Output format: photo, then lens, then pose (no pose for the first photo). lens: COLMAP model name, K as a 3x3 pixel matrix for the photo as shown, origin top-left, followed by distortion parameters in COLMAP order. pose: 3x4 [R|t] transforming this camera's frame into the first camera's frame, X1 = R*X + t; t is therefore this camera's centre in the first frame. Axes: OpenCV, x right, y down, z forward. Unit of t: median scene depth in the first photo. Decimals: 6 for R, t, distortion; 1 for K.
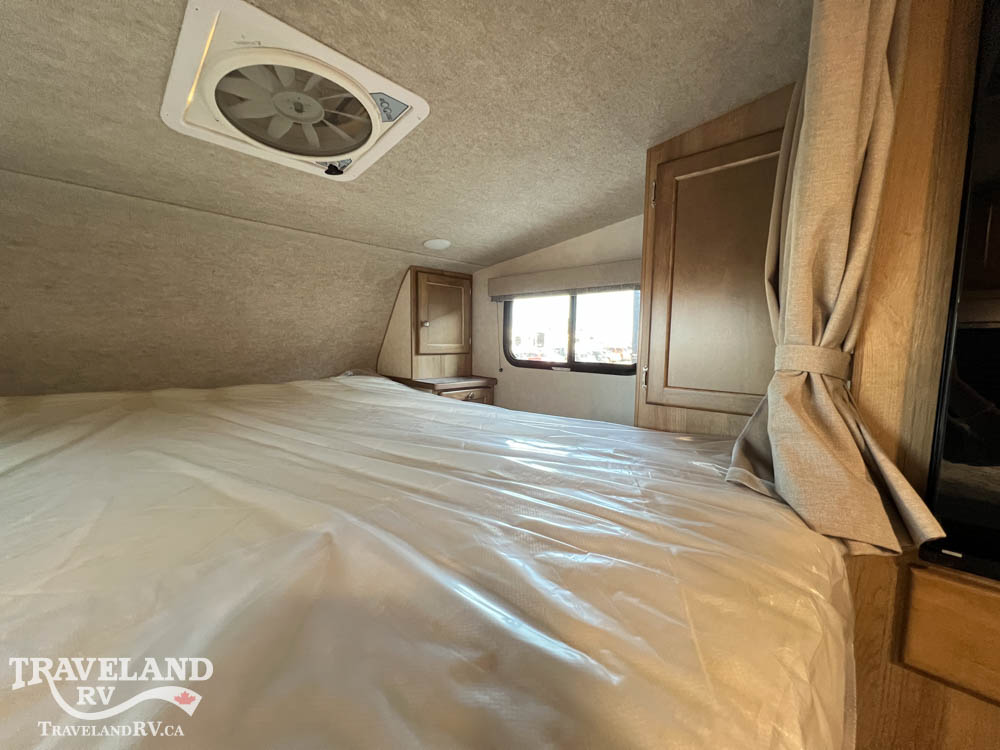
lens RADIAL K [[398.4, 0, 498.4], [0, 398.4, 375.7], [0, 0, 1]] dist [0.000998, -0.000522]
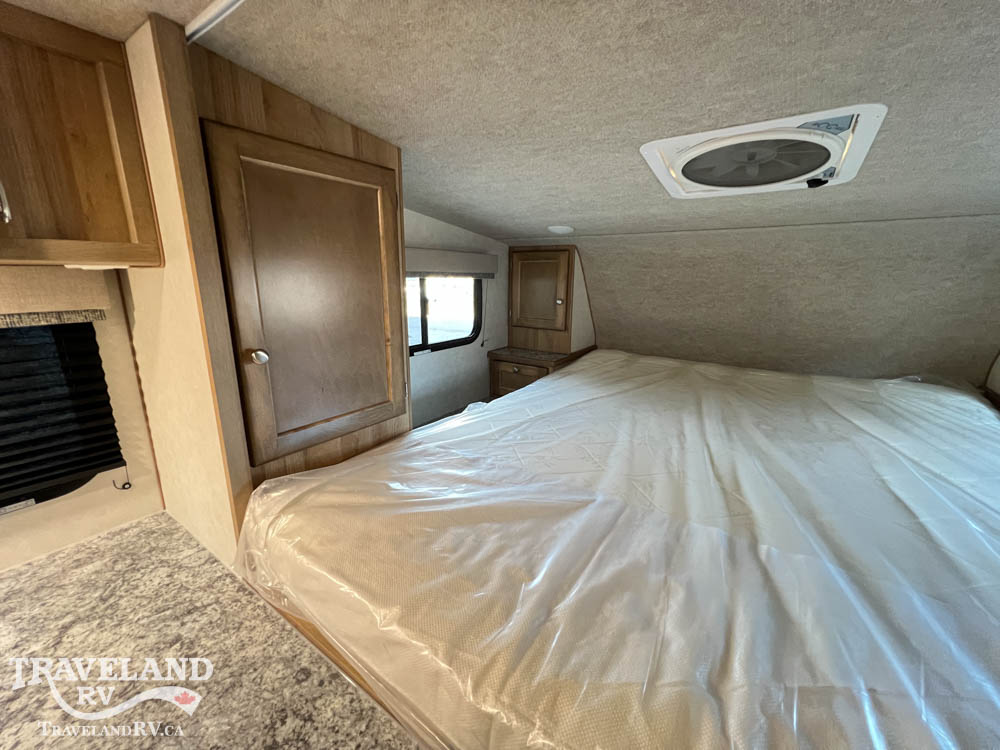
lens RADIAL K [[398.4, 0, 498.4], [0, 398.4, 375.7], [0, 0, 1]] dist [0.000998, -0.000522]
pose [[0.155151, 0.226501, -0.961574, 0.350617], [-0.085156, 0.972804, 0.215406, -0.155892], [0.984214, 0.048463, 0.170220, 0.091910]]
